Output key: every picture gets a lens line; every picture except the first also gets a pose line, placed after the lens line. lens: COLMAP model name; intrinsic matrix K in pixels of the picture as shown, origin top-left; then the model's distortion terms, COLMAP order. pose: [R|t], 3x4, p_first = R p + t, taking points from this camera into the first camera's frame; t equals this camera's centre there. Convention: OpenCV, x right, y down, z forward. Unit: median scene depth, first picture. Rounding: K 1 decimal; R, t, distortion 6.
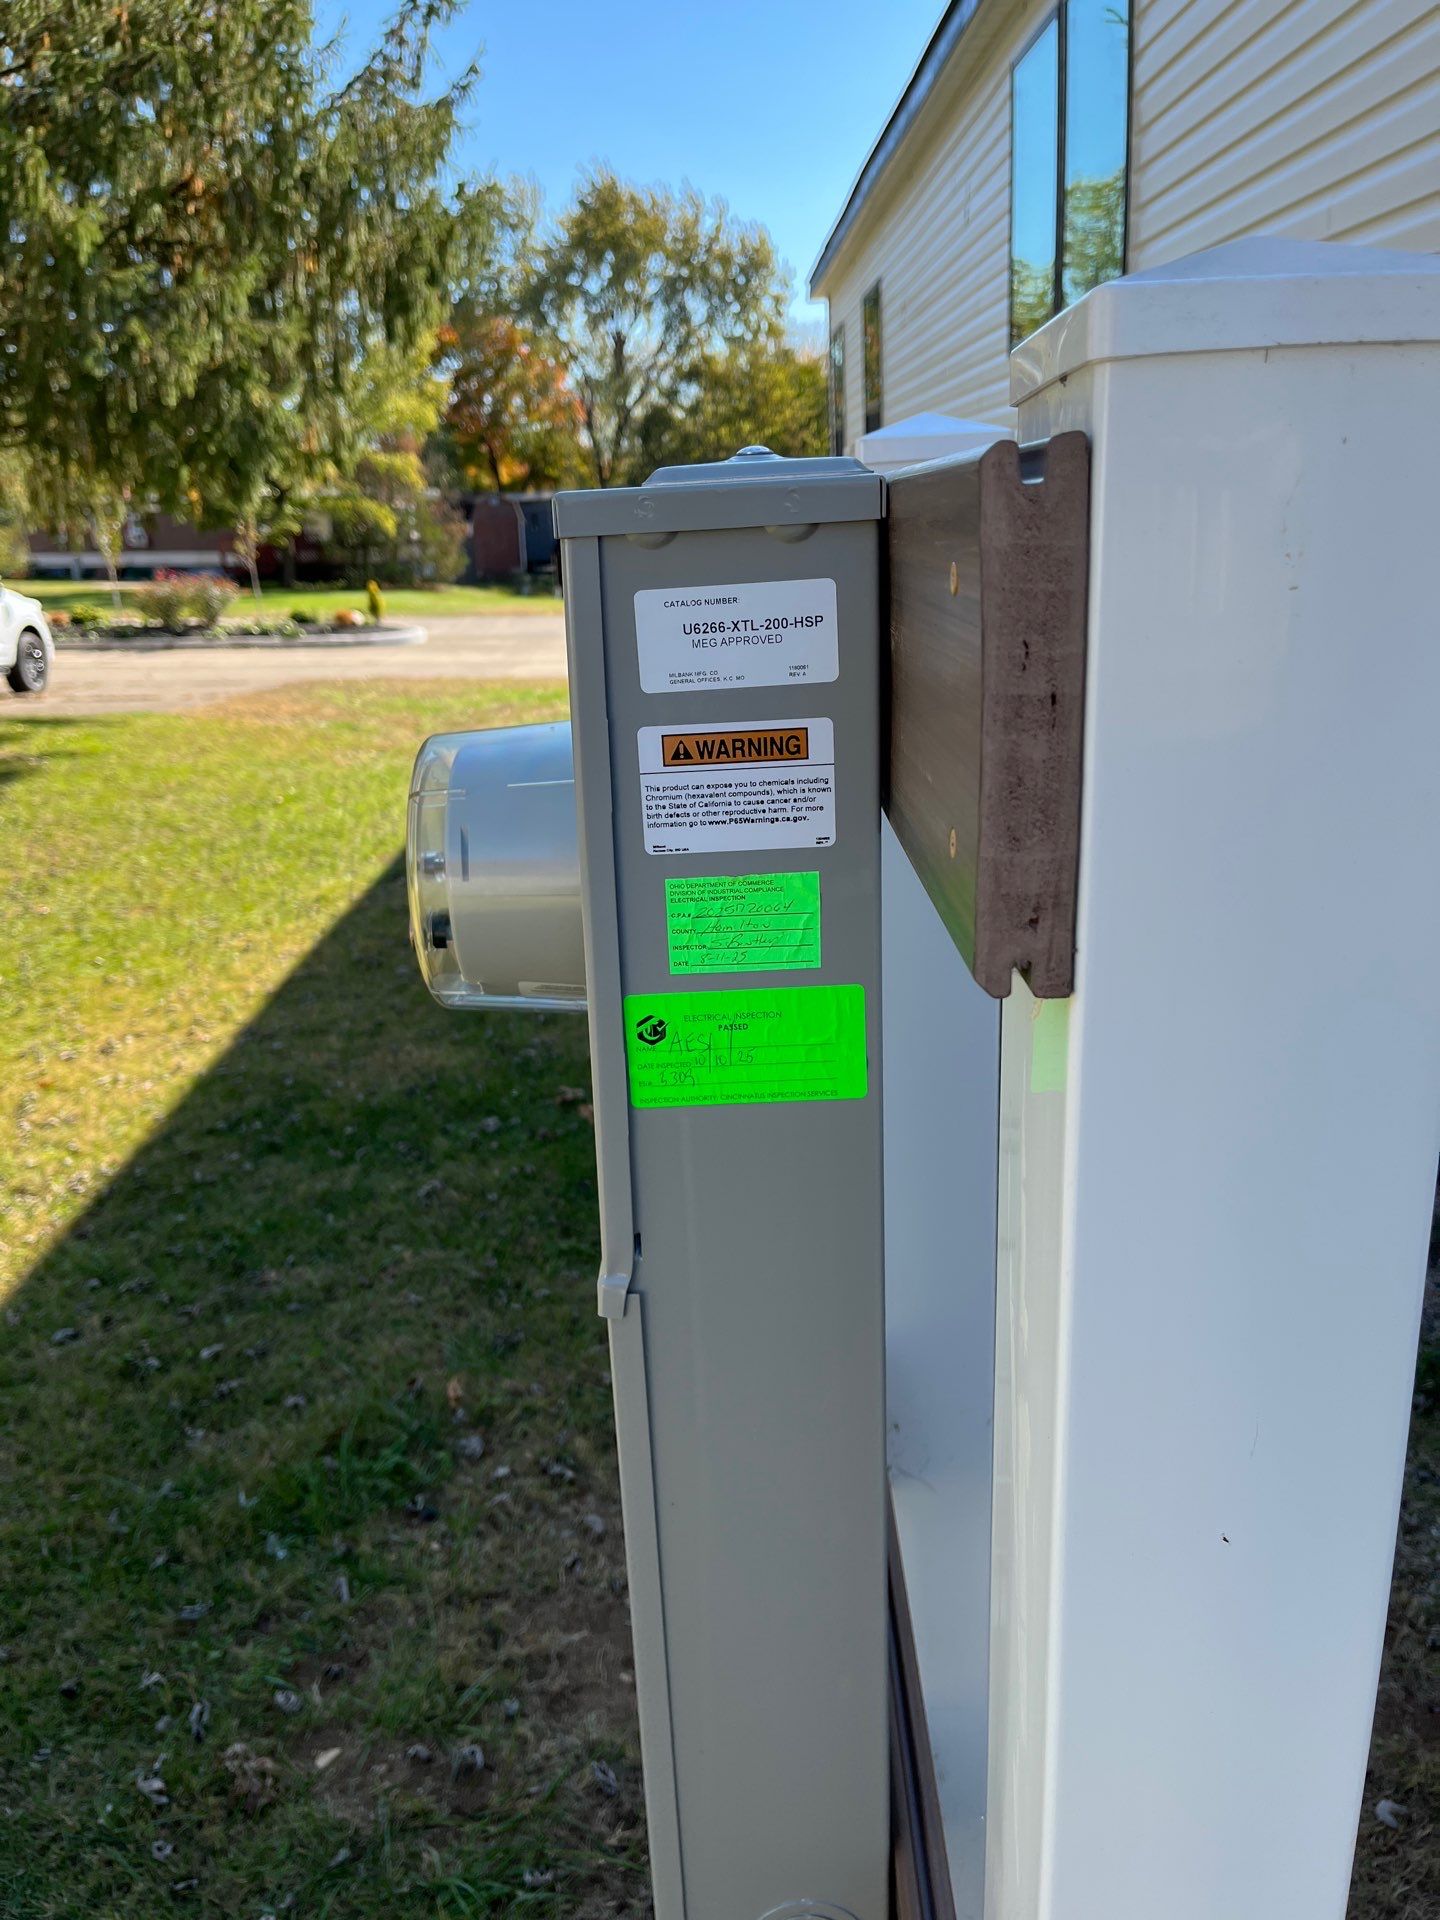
lens RADIAL K [[1464.6, 0, 720.0], [0, 1464.6, 960.0], [0, 0, 1]] dist [0.006950, 0.001438]
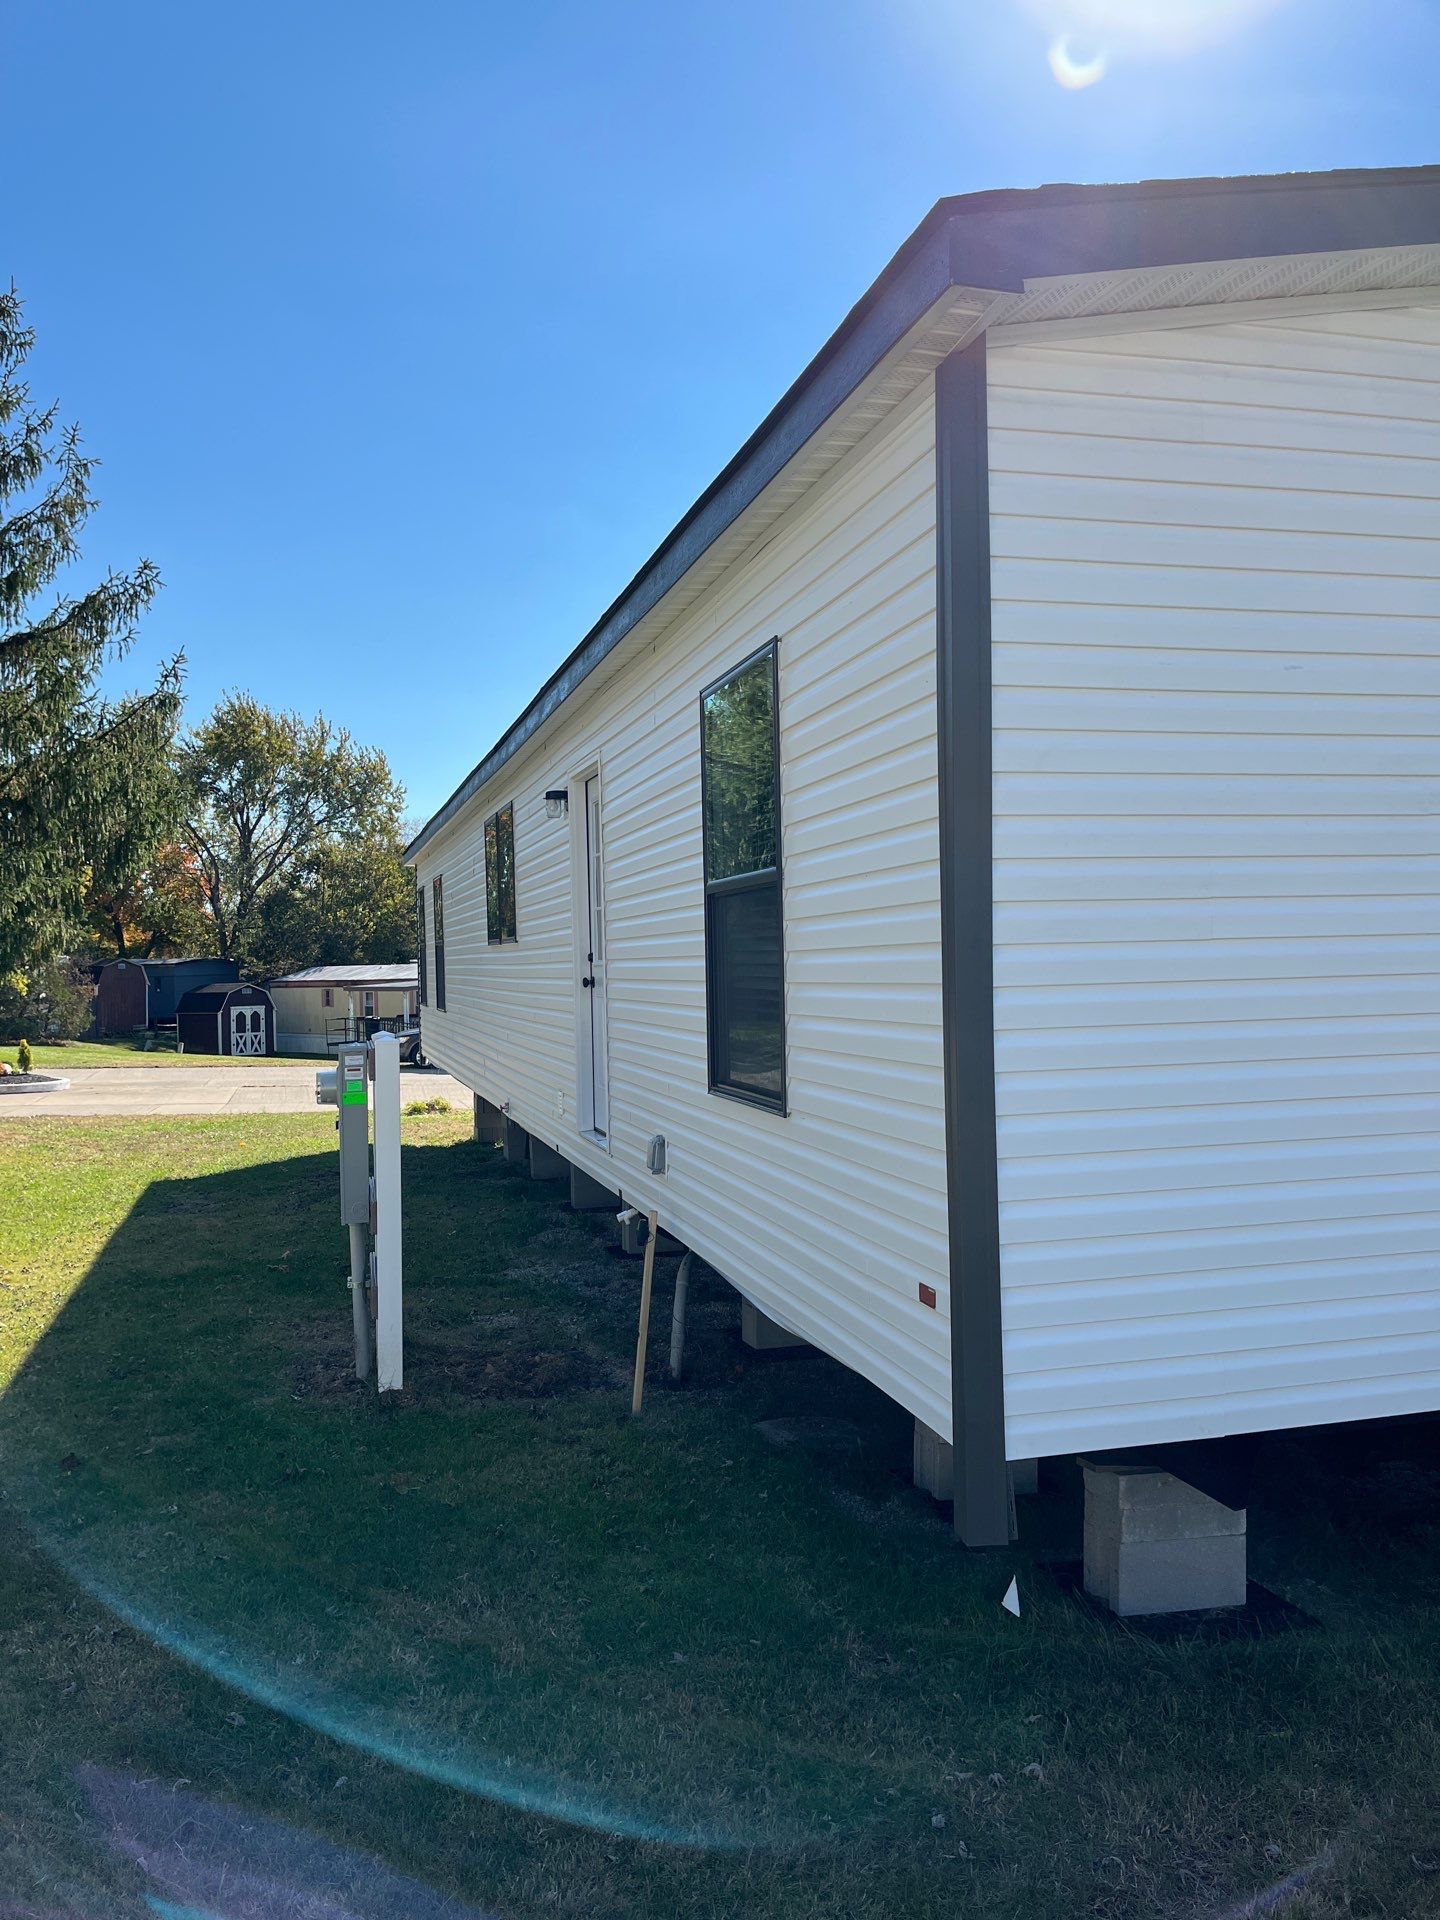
lens RADIAL K [[1464.6, 0, 720.0], [0, 1464.6, 960.0], [0, 0, 1]] dist [0.006950, 0.001438]
pose [[0.966840, 0.024529, 0.254203, -0.000444], [0.053323, 0.954048, -0.294870, 0.025543], [-0.249755, 0.298647, 0.921104, -0.104965]]
